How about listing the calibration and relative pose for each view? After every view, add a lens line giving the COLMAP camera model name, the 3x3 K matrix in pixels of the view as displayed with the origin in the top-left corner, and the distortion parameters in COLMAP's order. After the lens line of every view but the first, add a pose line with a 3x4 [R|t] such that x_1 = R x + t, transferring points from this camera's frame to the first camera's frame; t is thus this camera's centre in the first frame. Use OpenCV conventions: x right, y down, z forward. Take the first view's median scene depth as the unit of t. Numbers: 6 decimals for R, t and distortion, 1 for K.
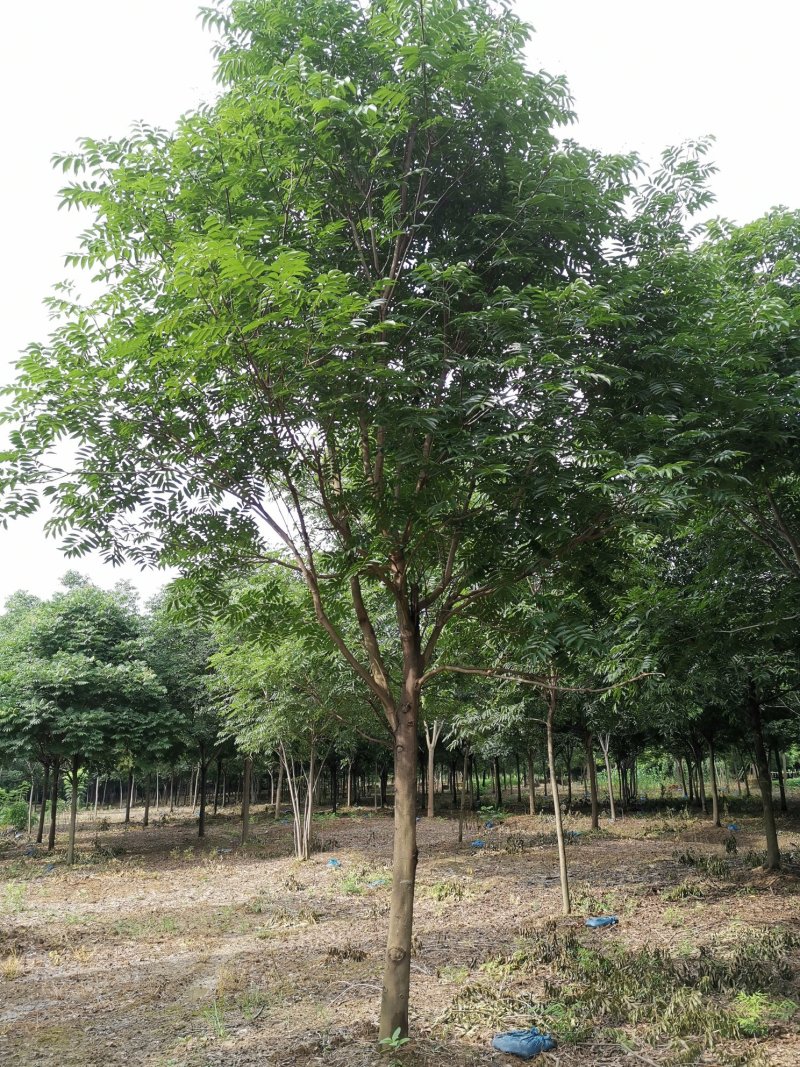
lens RADIAL K [[787.9, 0, 400.0], [0, 787.9, 533.5], [0, 0, 1]] dist [-0.006947, -0.011761]
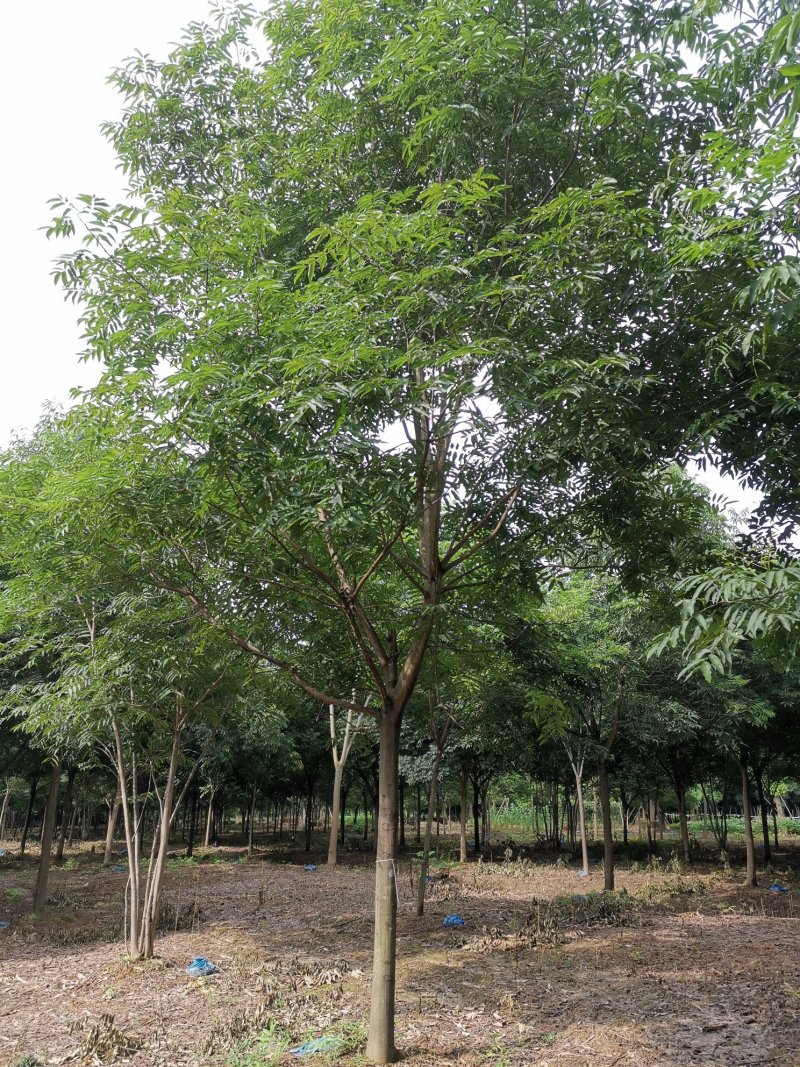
lens RADIAL K [[787.9, 0, 400.0], [0, 787.9, 533.5], [0, 0, 1]] dist [-0.006947, -0.011761]
pose [[0.984505, 0.078197, 0.156955, -0.042859], [-0.071272, 0.996239, -0.049286, 0.113871], [-0.160218, 0.037336, 0.986375, 0.340953]]
